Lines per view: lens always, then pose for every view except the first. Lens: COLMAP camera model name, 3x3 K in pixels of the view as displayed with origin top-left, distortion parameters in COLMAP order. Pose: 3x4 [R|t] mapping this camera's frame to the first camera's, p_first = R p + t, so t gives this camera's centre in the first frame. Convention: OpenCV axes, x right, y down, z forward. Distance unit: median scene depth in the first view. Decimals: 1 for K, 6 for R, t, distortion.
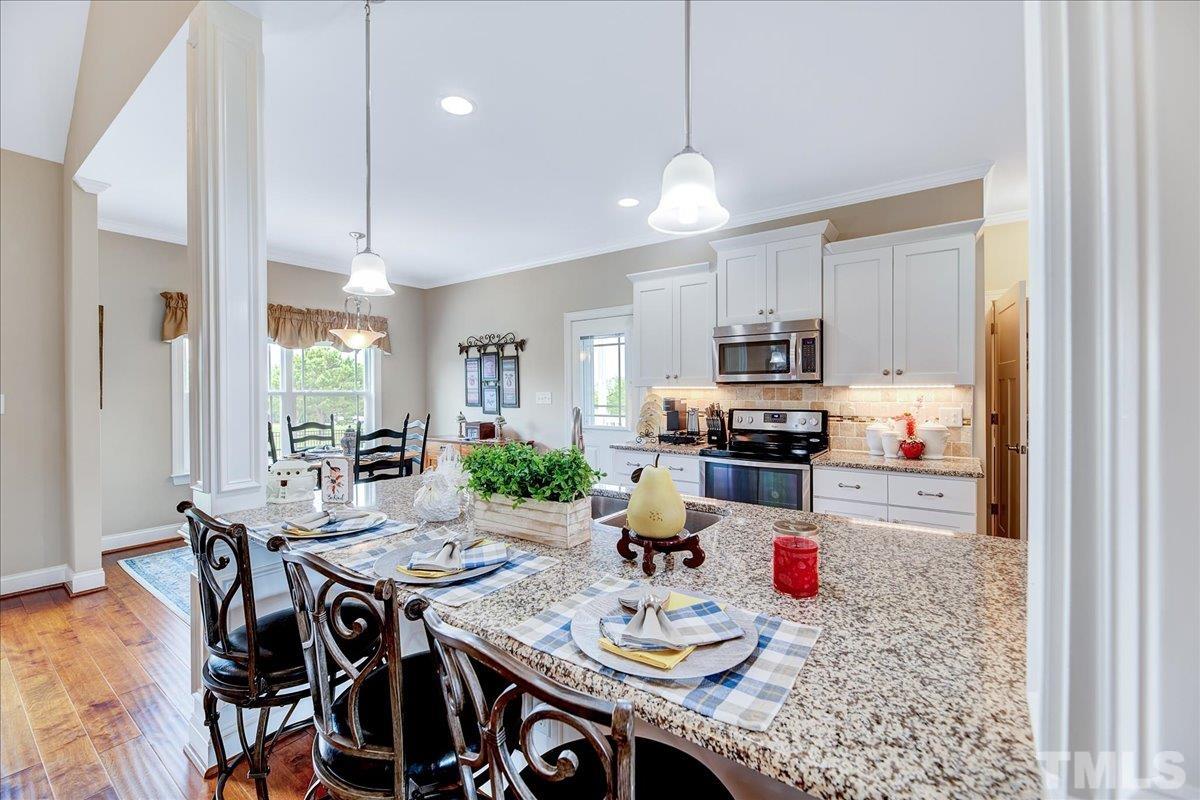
lens RADIAL K [[489.0, 0, 606.9], [0, 489.0, 394.8], [0, 0, 1]] dist [0.000143, -0.003507]
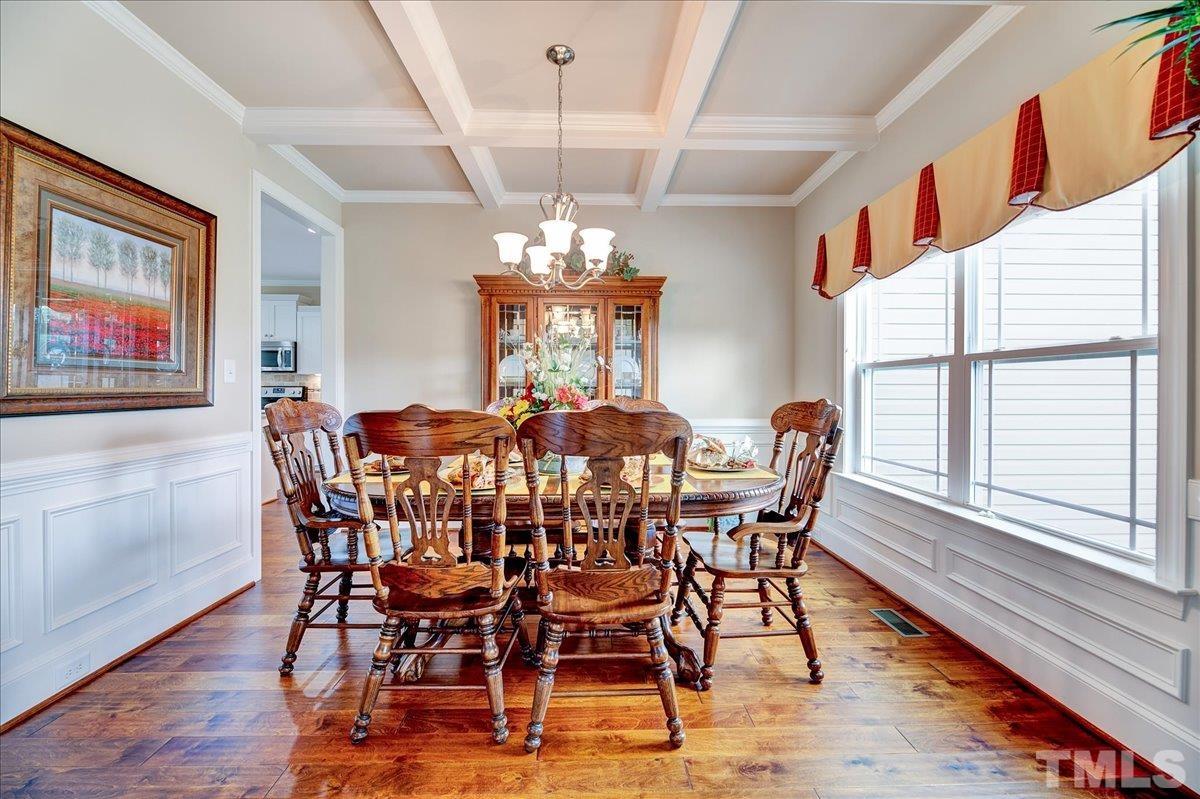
lens RADIAL K [[487.3, 0, 598.3], [0, 487.3, 390.3], [0, 0, 1]] dist [-0.000262, -0.002965]
pose [[0.799807, 0.004973, 0.600236, 0.137895], [-0.002203, 0.999983, -0.005350, 0.037146], [-0.600253, 0.002957, 0.799805, -0.882376]]
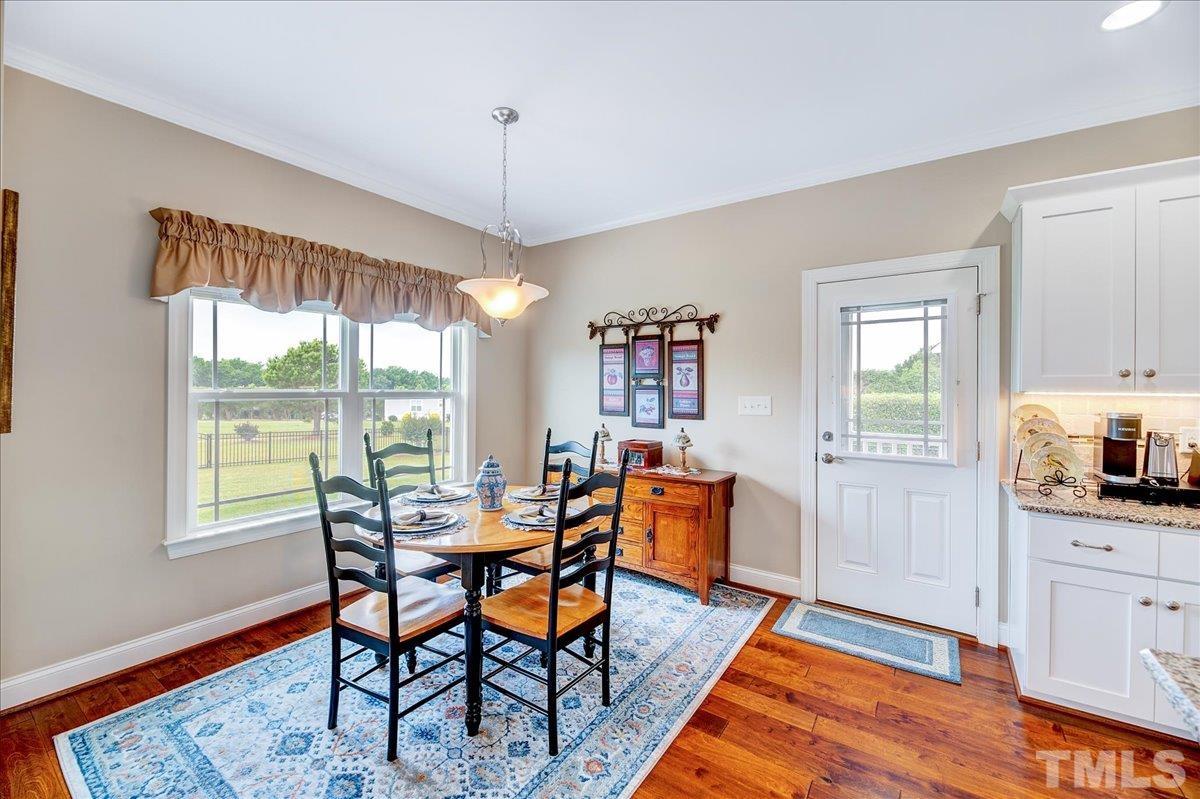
lens RADIAL K [[487.3, 0, 598.3], [0, 487.3, 390.3], [0, 0, 1]] dist [-0.000262, -0.002965]
pose [[0.999883, 0.011791, 0.009705, -0.332600], [-0.011726, 0.999908, -0.006748, -0.006714], [-0.009783, 0.006634, 0.999930, 0.361267]]
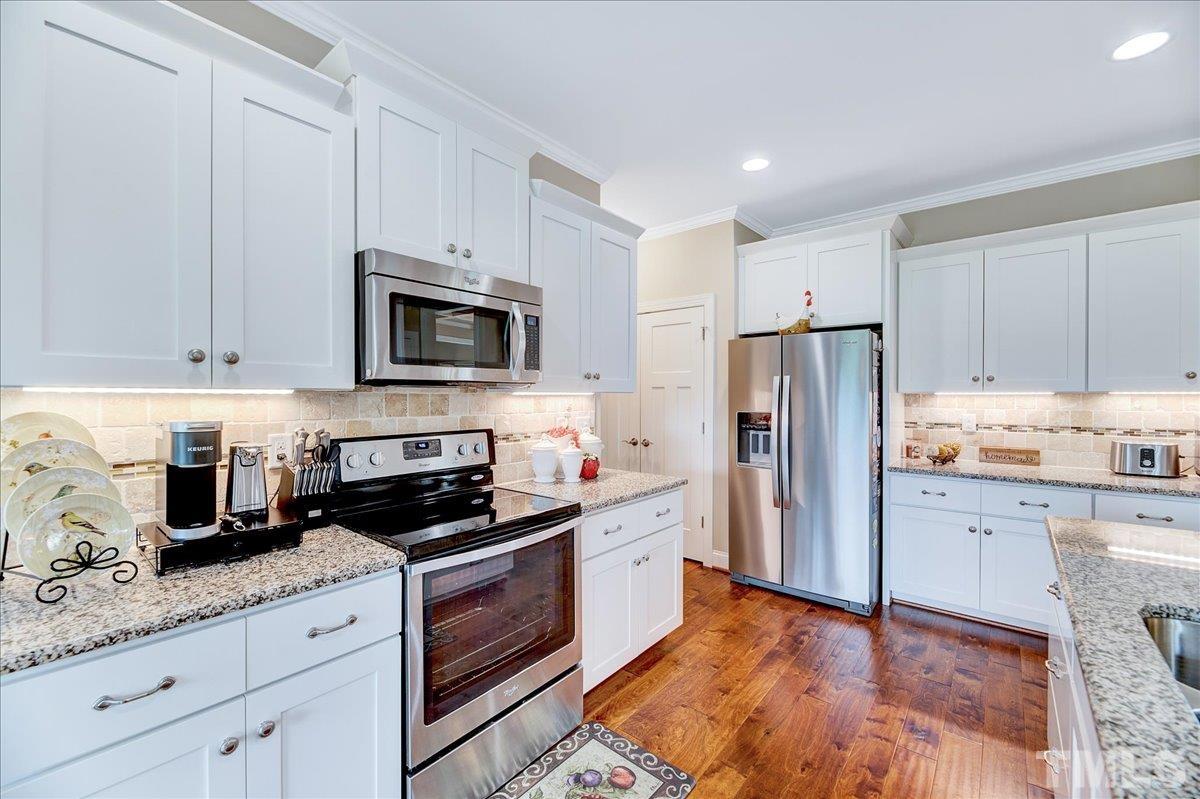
lens RADIAL K [[485.6, 0, 597.8], [0, 485.6, 397.2], [0, 0, 1]] dist [0.000284, -0.004022]
pose [[0.081614, -0.002509, 0.996661, -0.125205], [0.007036, 0.999973, 0.001941, -0.007159], [-0.996639, 0.006854, 0.081629, 0.533045]]
